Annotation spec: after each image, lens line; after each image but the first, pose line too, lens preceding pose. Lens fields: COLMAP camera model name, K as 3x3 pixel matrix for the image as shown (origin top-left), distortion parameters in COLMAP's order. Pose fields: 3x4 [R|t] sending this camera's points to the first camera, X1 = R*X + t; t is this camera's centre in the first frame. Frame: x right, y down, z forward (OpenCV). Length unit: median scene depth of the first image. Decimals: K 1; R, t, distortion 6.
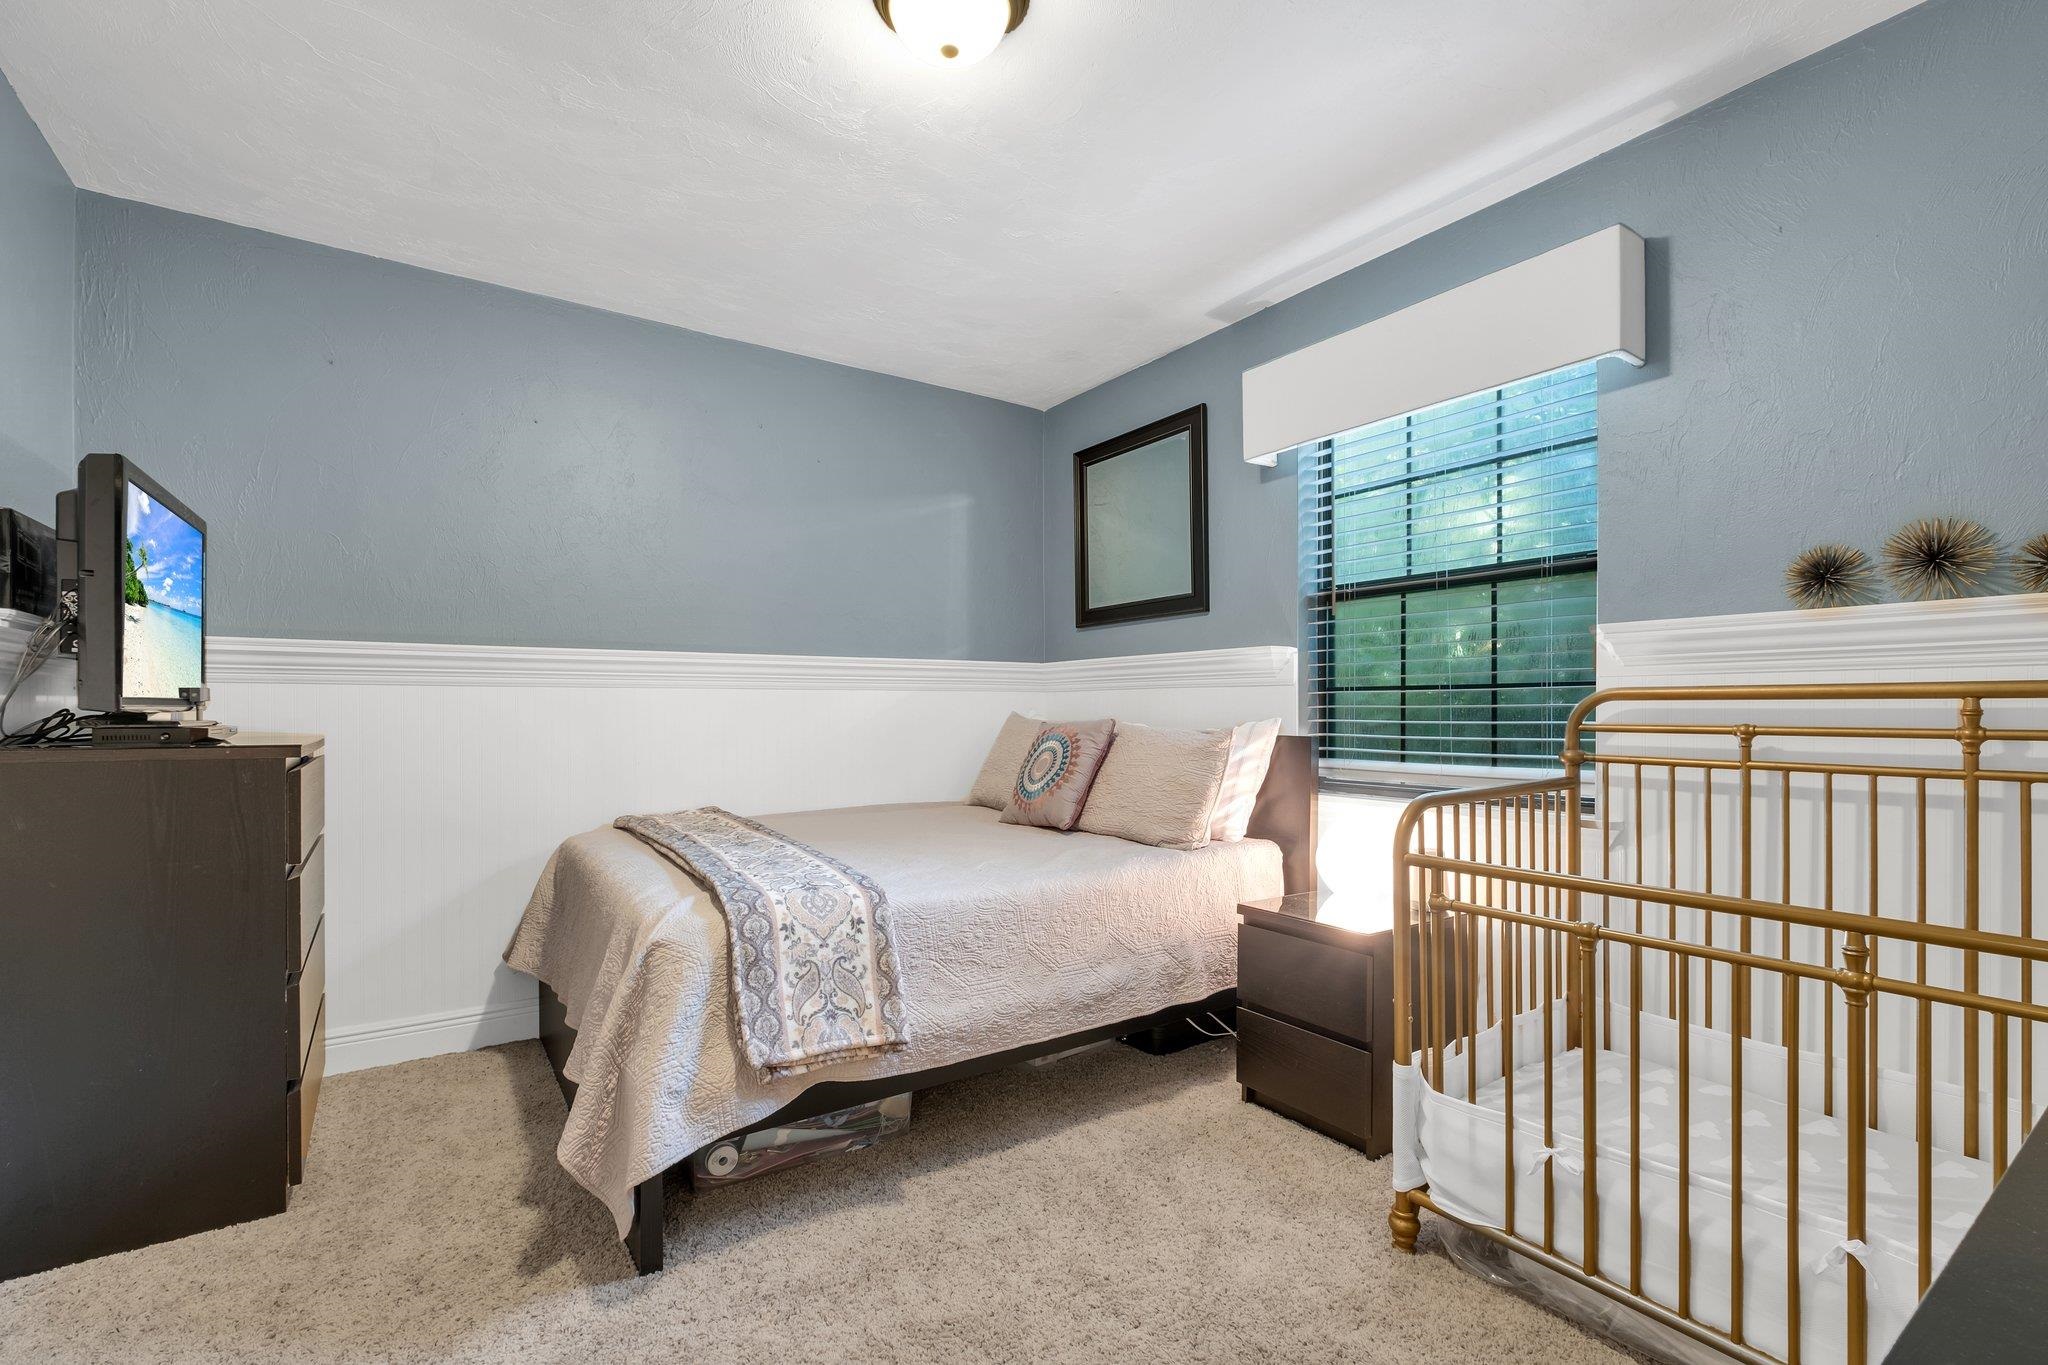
lens RADIAL K [[884.4, 0, 1051.3], [0, 884.4, 713.3], [0, 0, 1]] dist [-0.001059, -0.000107]
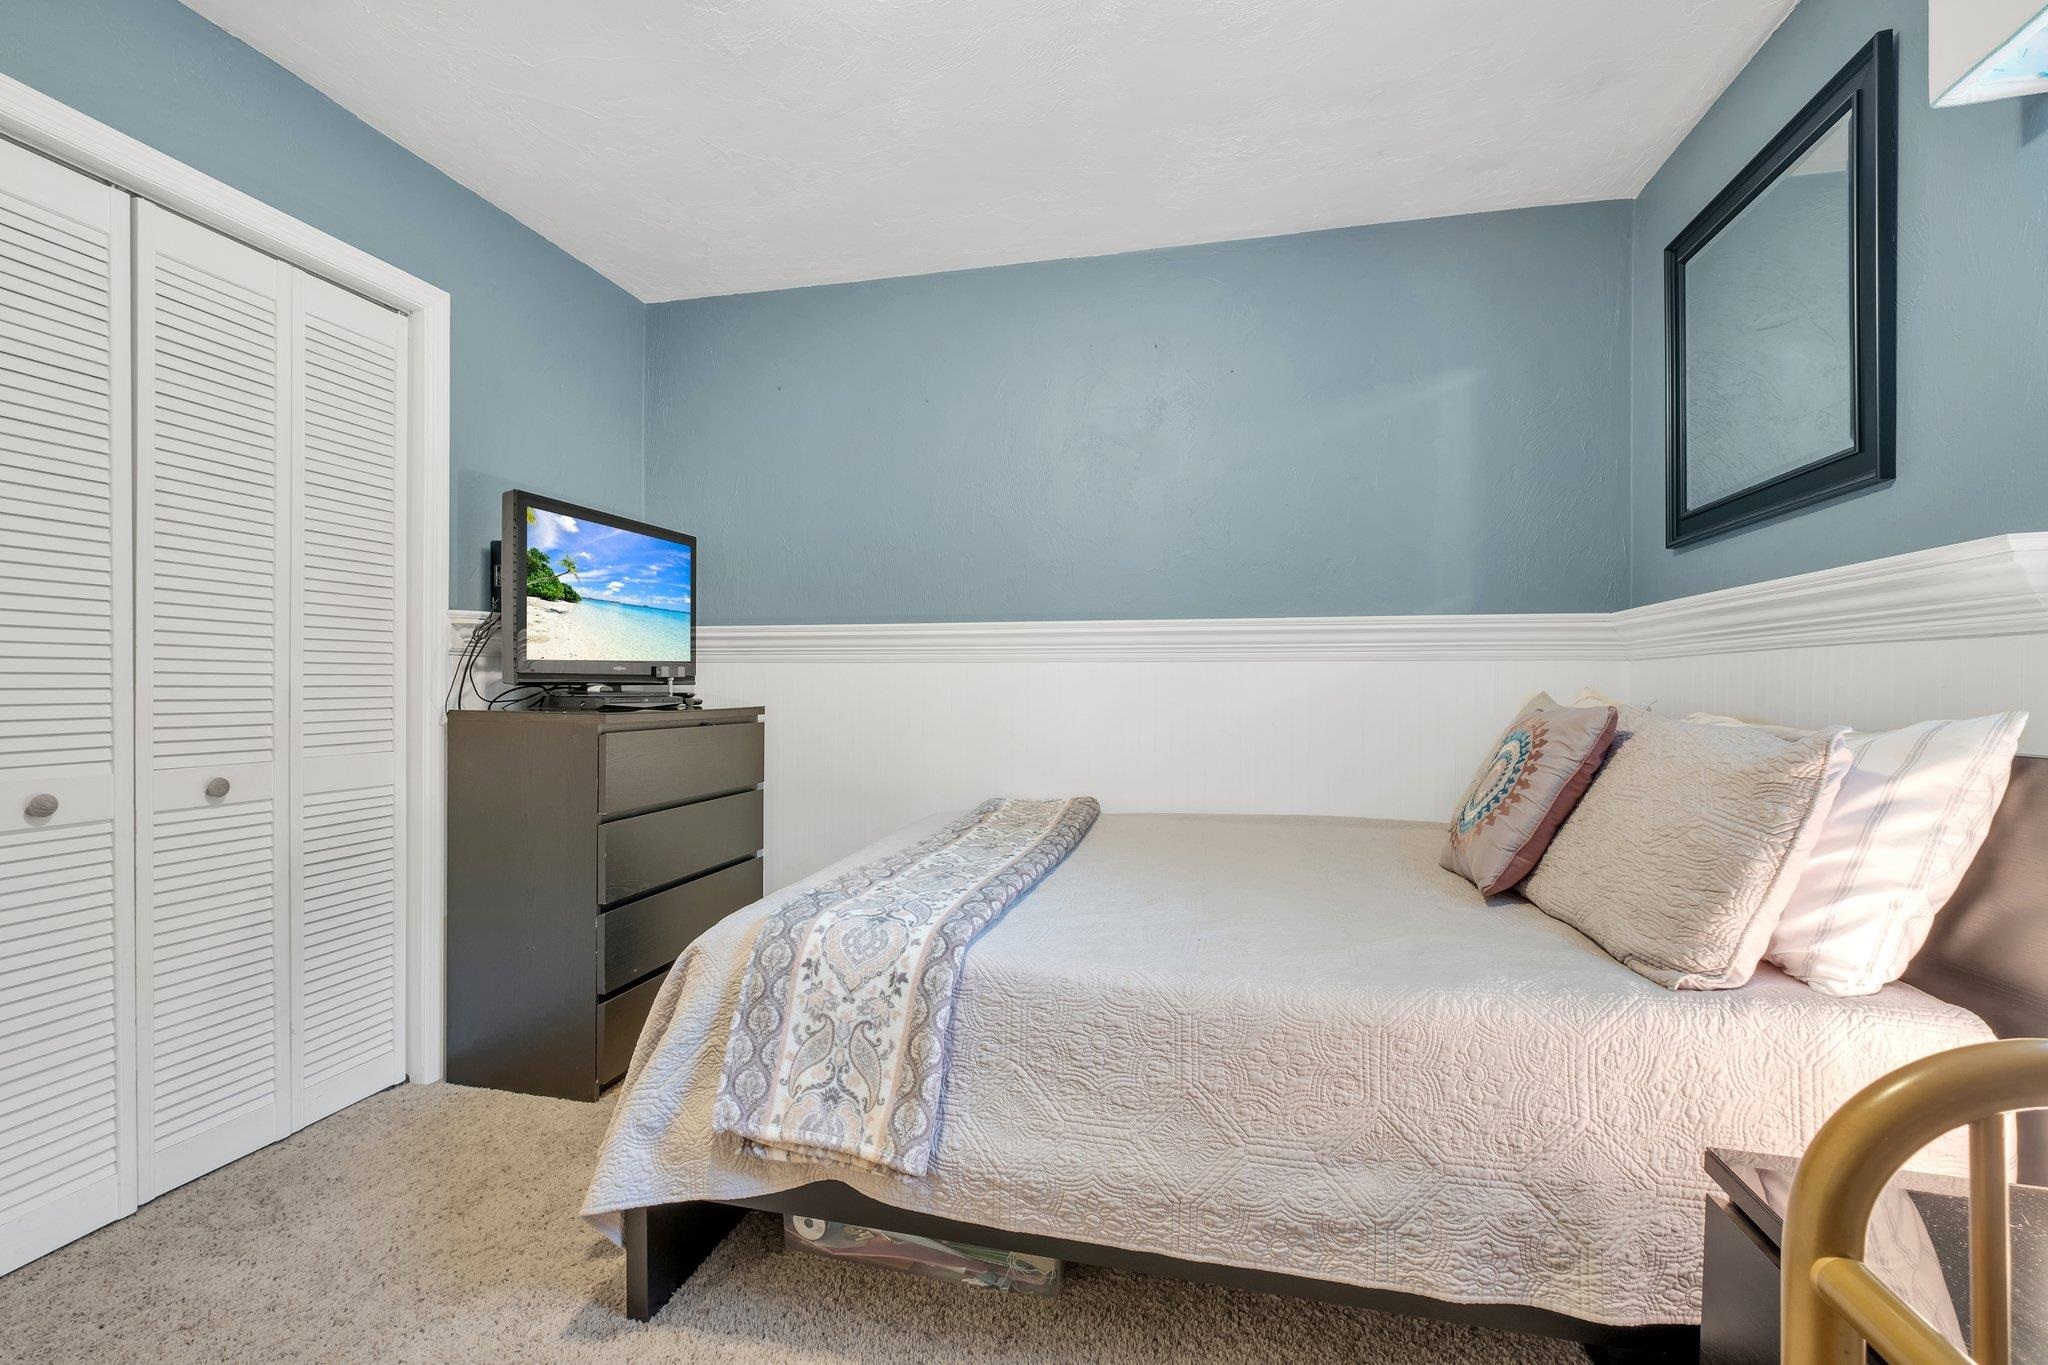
lens RADIAL K [[904.7, 0, 1024.3], [0, 904.7, 693.7], [0, 0, 1]] dist [-0.006788, 0.000121]
pose [[0.655812, 0.010397, -0.754853, 0.402445], [-0.008828, 0.999942, 0.006102, -0.002395], [0.754873, 0.002662, 0.655866, 0.590644]]
